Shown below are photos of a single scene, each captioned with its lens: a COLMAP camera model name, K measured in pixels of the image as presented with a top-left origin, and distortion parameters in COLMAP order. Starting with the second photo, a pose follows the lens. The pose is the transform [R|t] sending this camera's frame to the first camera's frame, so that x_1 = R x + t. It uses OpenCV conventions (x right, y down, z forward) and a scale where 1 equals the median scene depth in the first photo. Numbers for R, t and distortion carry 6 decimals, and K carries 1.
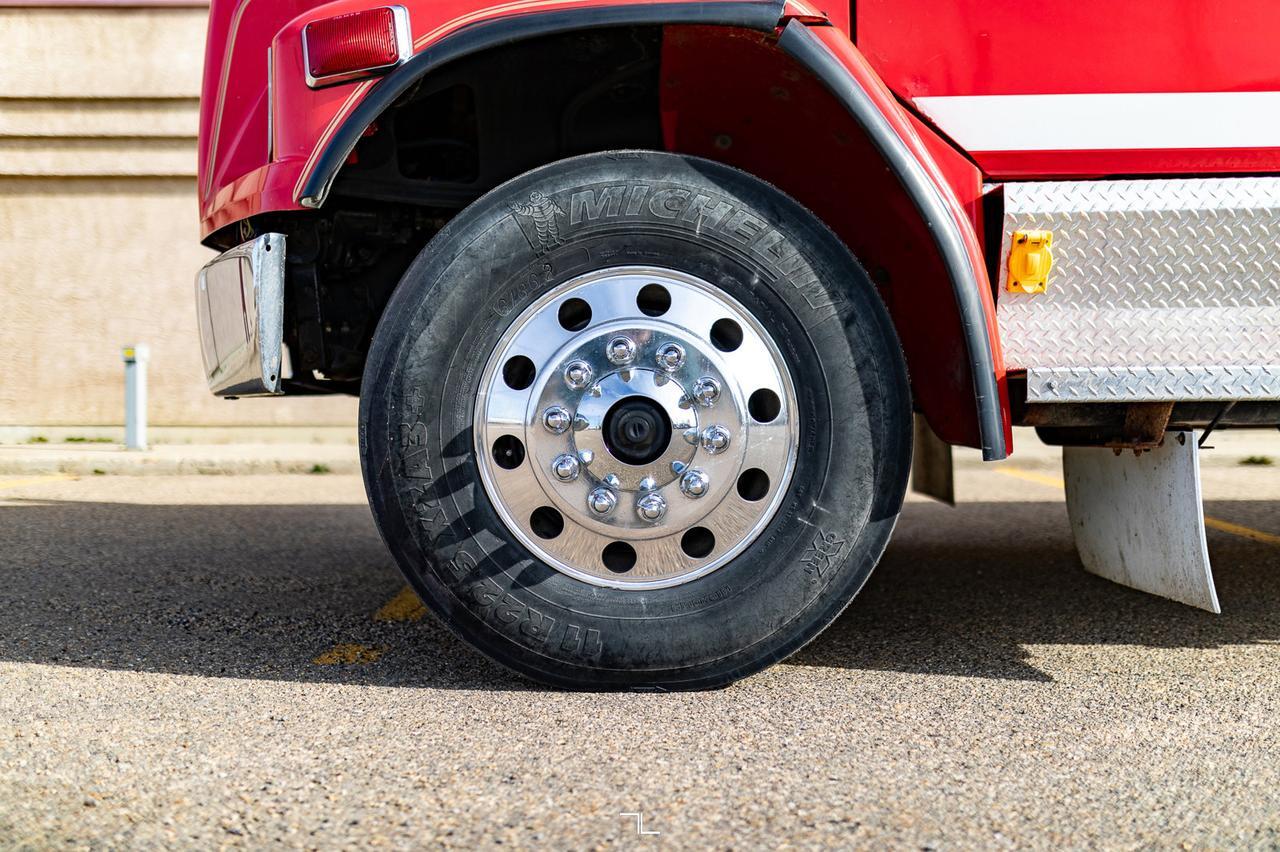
lens RADIAL K [[1128.7, 0, 642.5], [0, 1128.7, 425.9], [0, 0, 1]] dist [-0.003052, 0.004583]
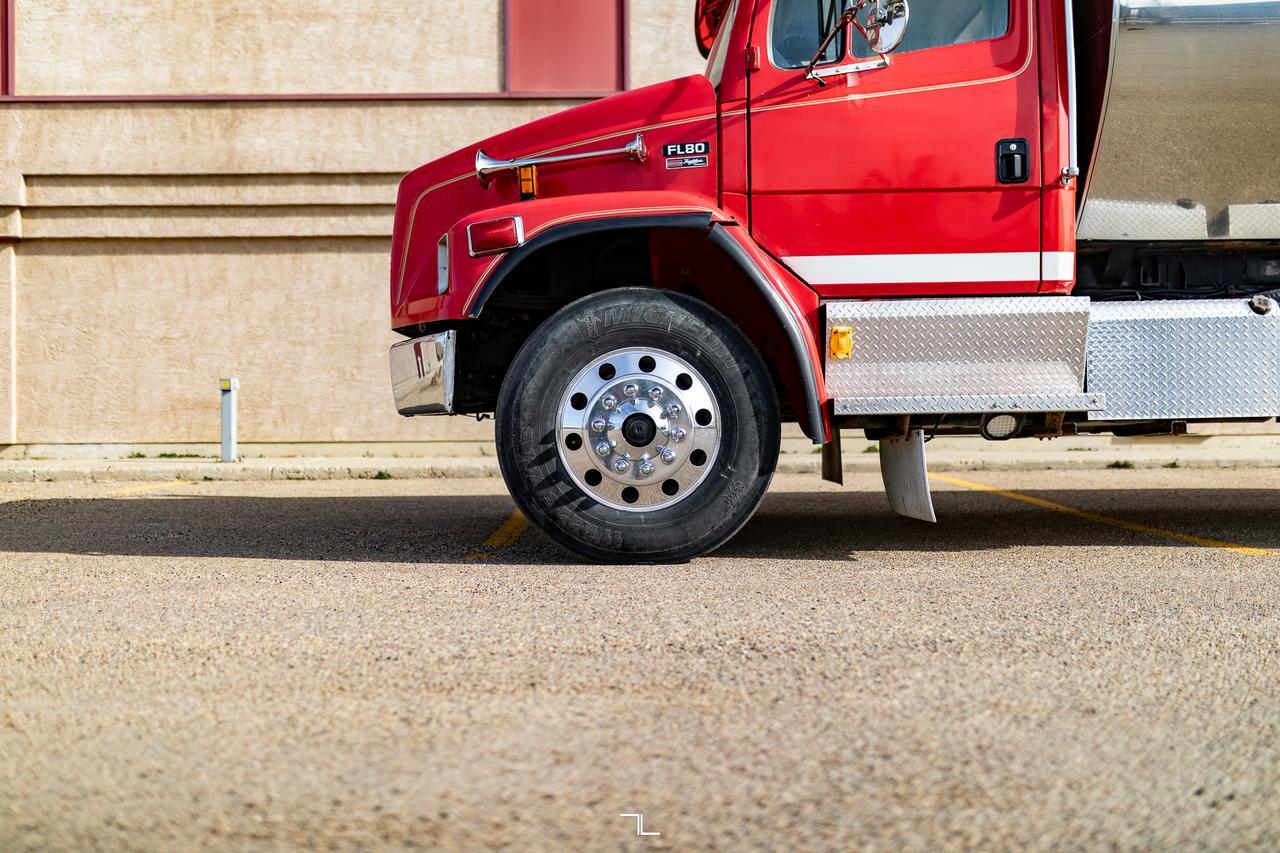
lens RADIAL K [[1505.7, 0, 641.7], [0, 1505.7, 429.1], [0, 0, 1]] dist [0.011828, 0.000000]
pose [[0.999953, -0.005370, 0.008125, -0.021115], [0.005551, 0.999734, -0.022406, 0.060173], [-0.008003, 0.022450, 0.999716, -1.614169]]
